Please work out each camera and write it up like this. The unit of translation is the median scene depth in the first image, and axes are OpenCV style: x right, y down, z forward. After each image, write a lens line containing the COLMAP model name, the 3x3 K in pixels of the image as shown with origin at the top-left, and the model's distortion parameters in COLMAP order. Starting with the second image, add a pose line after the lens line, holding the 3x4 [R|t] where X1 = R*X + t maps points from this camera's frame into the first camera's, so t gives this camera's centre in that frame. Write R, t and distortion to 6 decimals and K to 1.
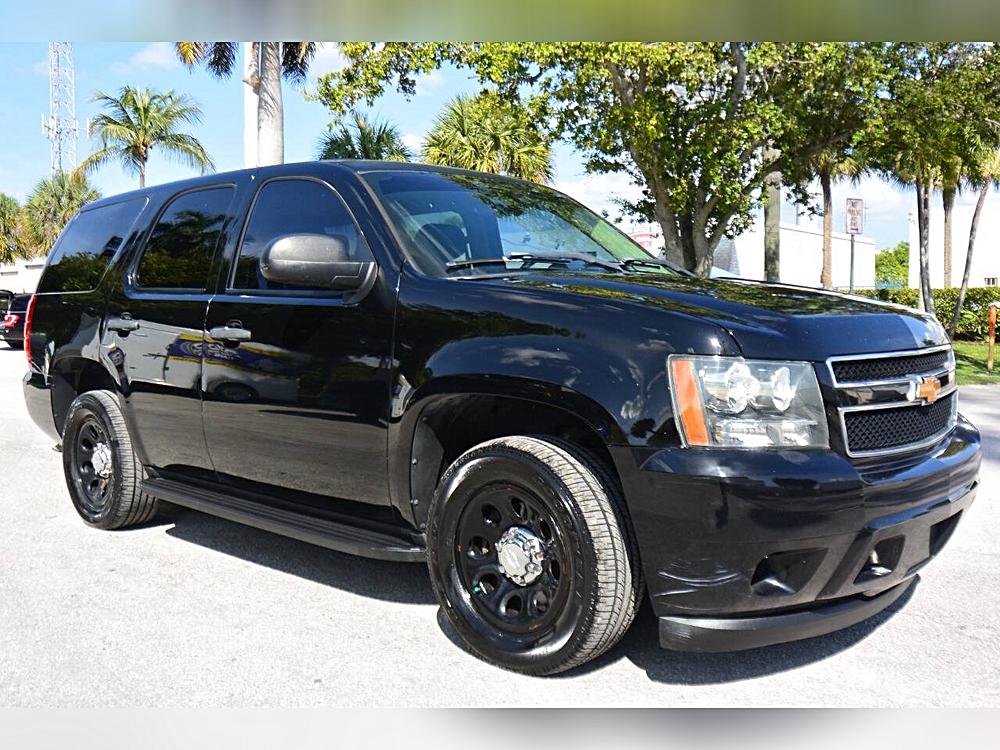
lens RADIAL K [[940.3, 0, 500.0], [0, 940.3, 375.0], [0, 0, 1]] dist [-0.049564, 0.006572]
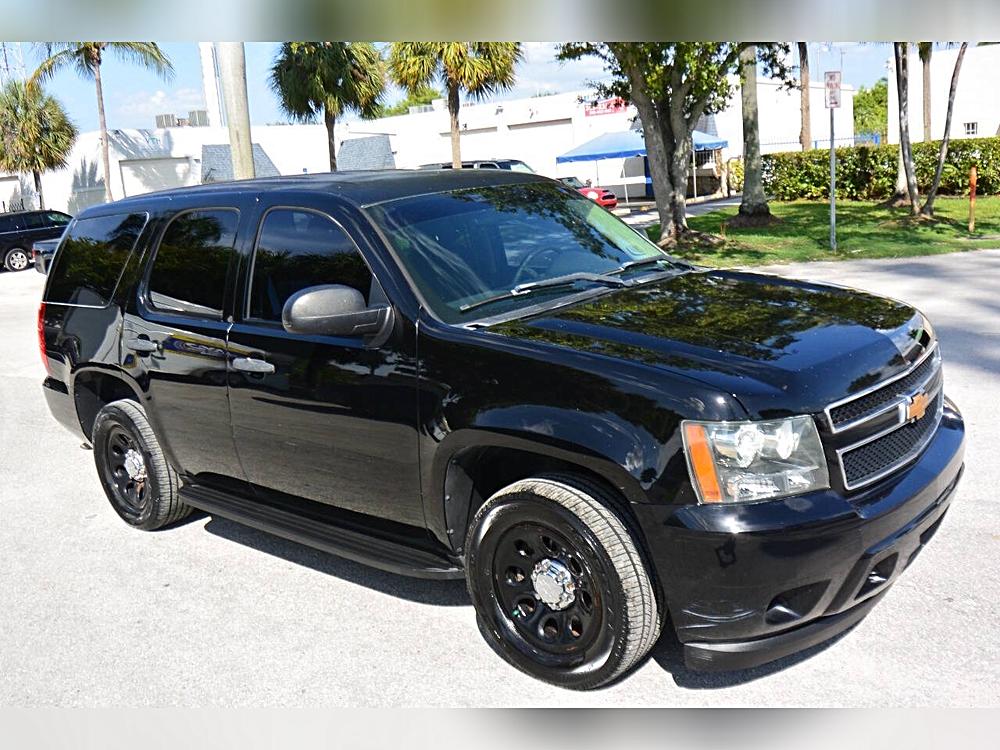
lens RADIAL K [[940.3, 0, 500.0], [0, 940.3, 375.0], [0, 0, 1]] dist [-0.049564, 0.006572]
pose [[0.996816, -0.079070, 0.010240, -0.029439], [0.076894, 0.987349, 0.138667, -0.185725], [-0.021075, -0.137438, 0.990286, -0.054245]]
